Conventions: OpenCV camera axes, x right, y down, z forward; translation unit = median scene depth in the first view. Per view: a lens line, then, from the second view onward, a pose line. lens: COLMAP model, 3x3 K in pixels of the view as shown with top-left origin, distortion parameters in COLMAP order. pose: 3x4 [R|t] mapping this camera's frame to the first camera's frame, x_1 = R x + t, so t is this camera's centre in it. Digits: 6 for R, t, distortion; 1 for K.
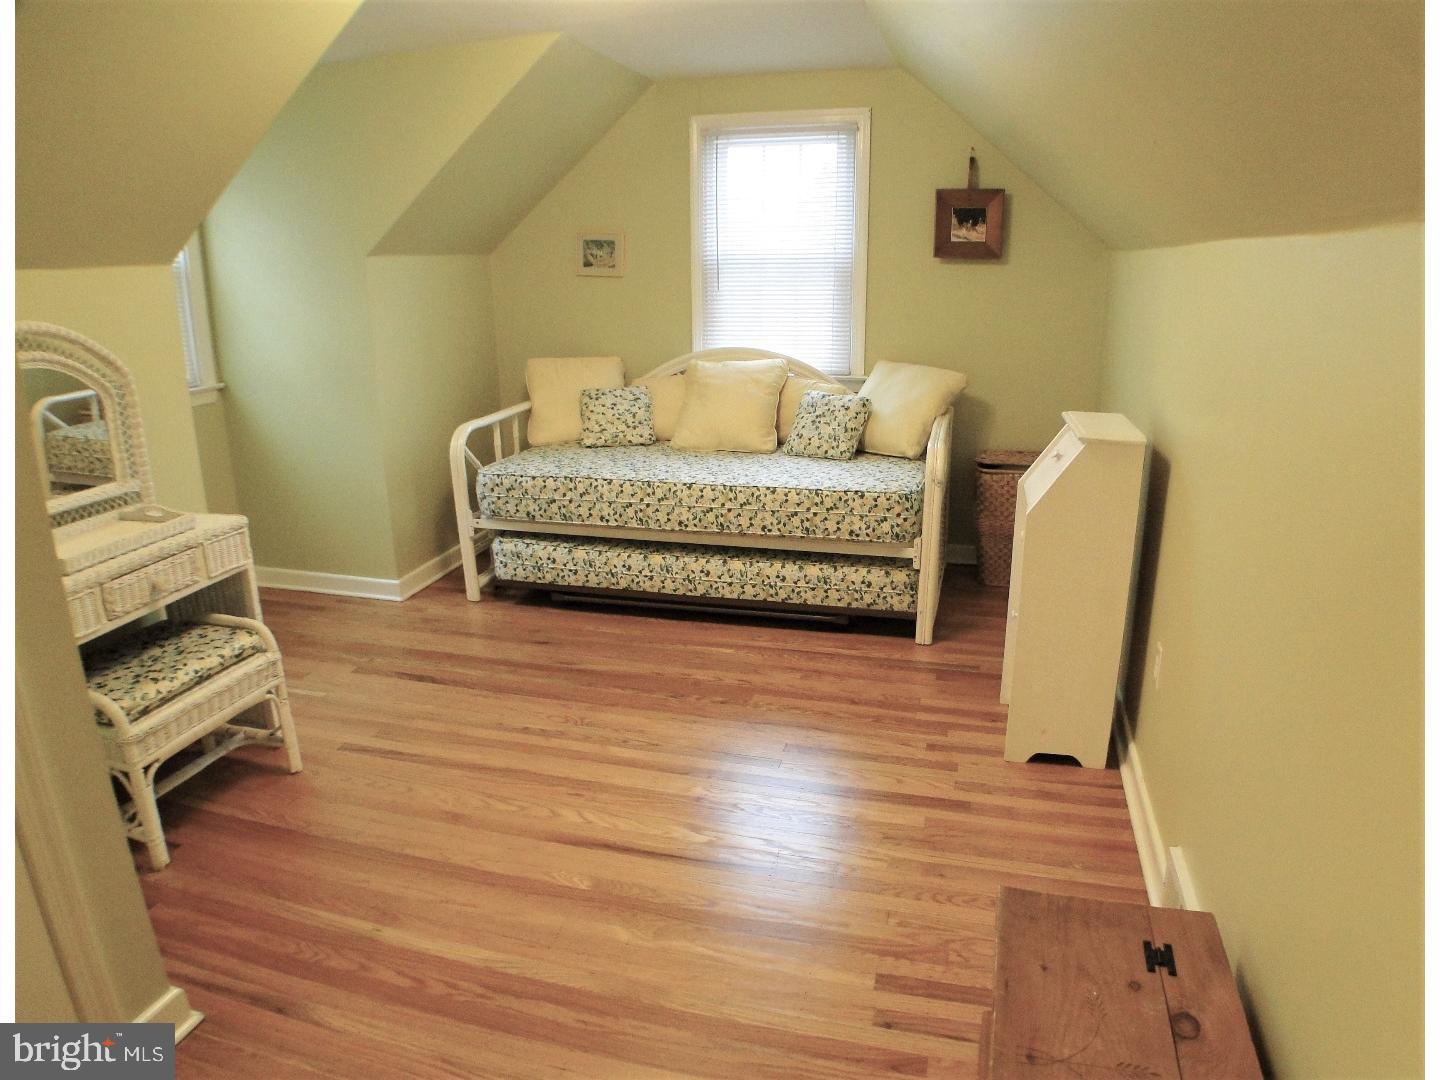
lens RADIAL K [[938.4, 0, 728.0], [0, 938.4, 537.0], [0, 0, 1]] dist [-0.122989, 0.026806]
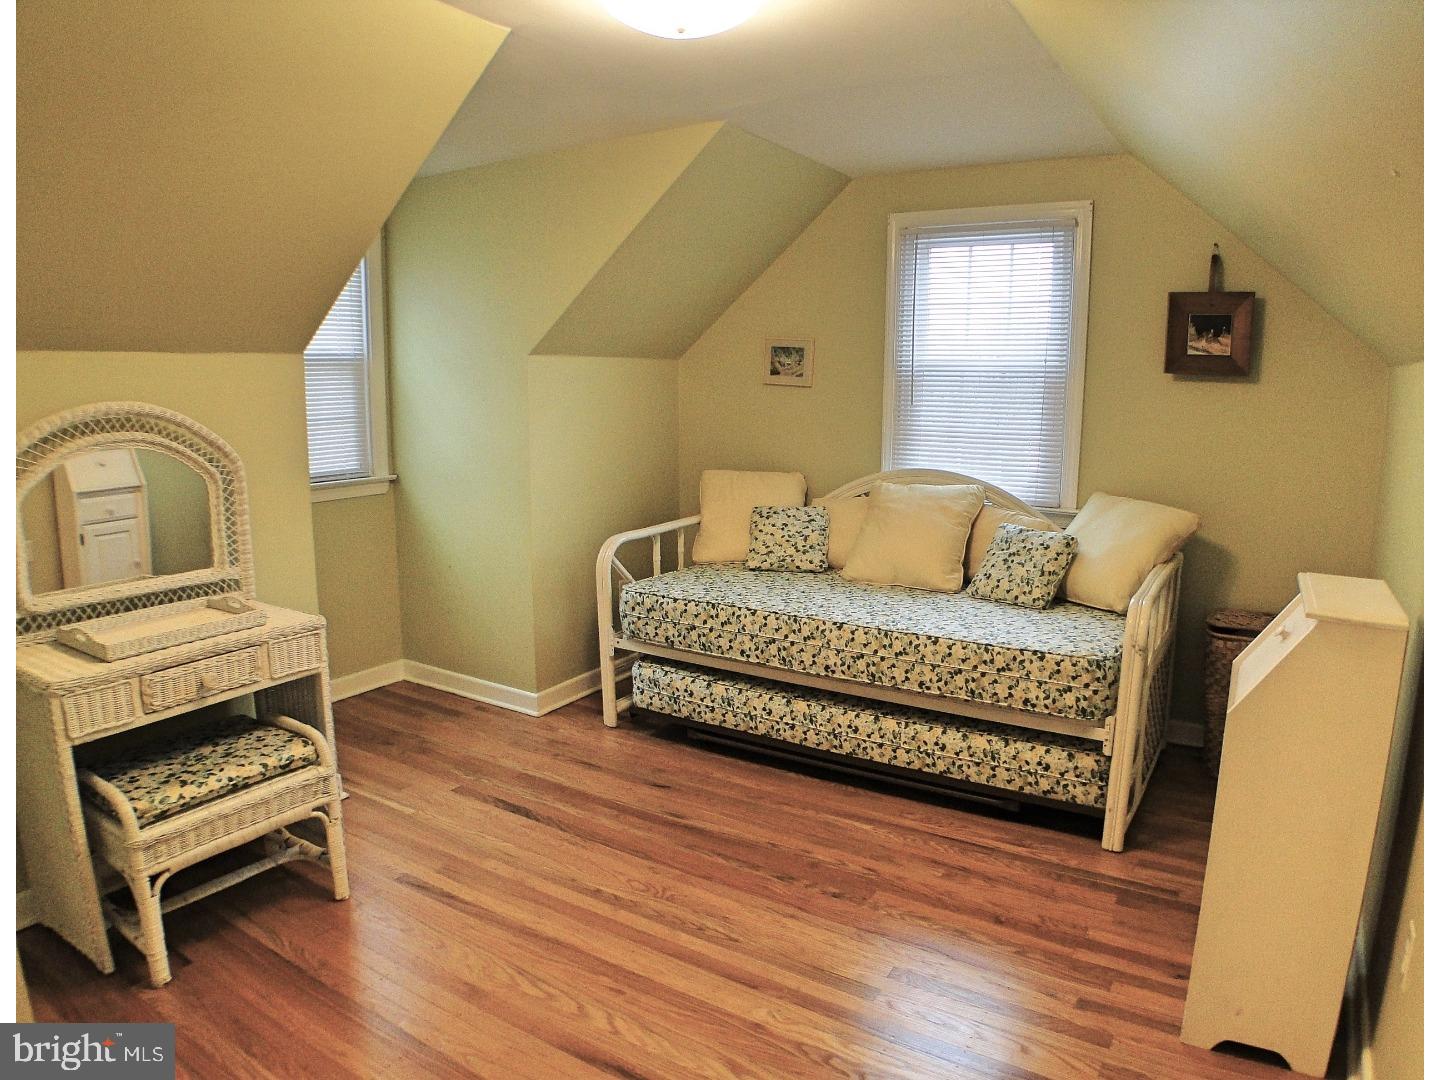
lens RADIAL K [[938.4, 0, 728.0], [0, 938.4, 537.0], [0, 0, 1]] dist [-0.122989, 0.026806]
pose [[0.957060, 0.065859, -0.282308, 0.097622], [-0.099647, 0.989249, -0.107037, -0.033099], [0.272224, 0.130572, 0.953334, 0.144681]]
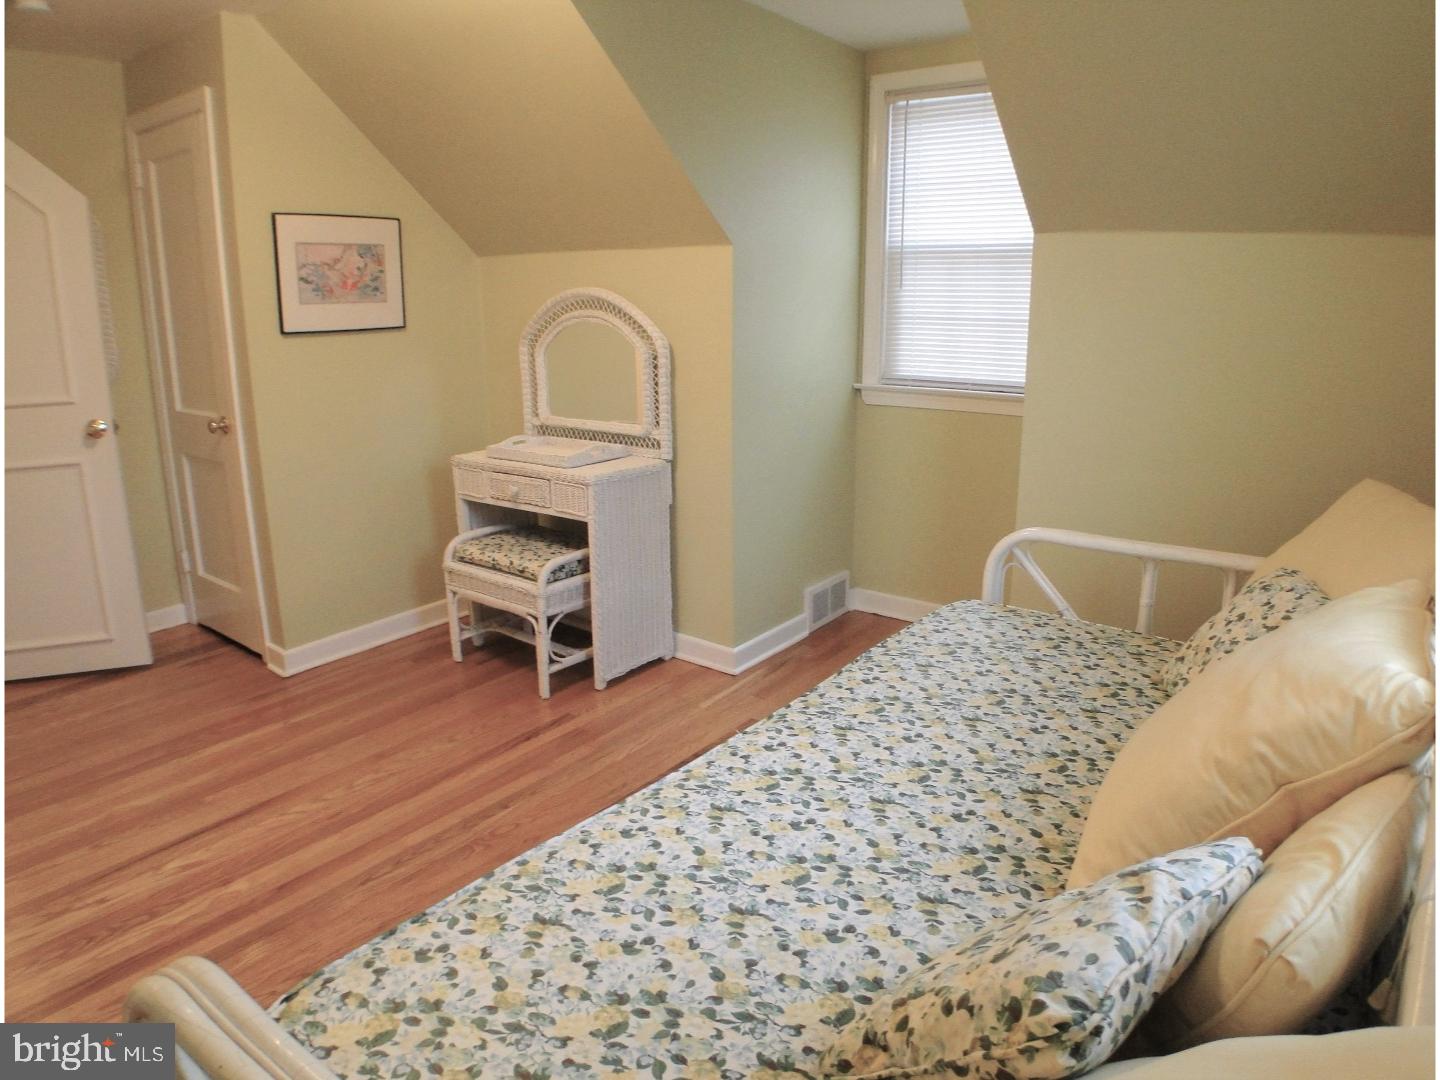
lens RADIAL K [[938.4, 0, 728.0], [0, 938.4, 537.0], [0, 0, 1]] dist [-0.122989, 0.026806]
pose [[-0.362647, 0.251606, -0.897319, 0.326920], [-0.258843, 0.897785, 0.356346, -0.298236], [0.895258, 0.361493, -0.260453, 1.084579]]
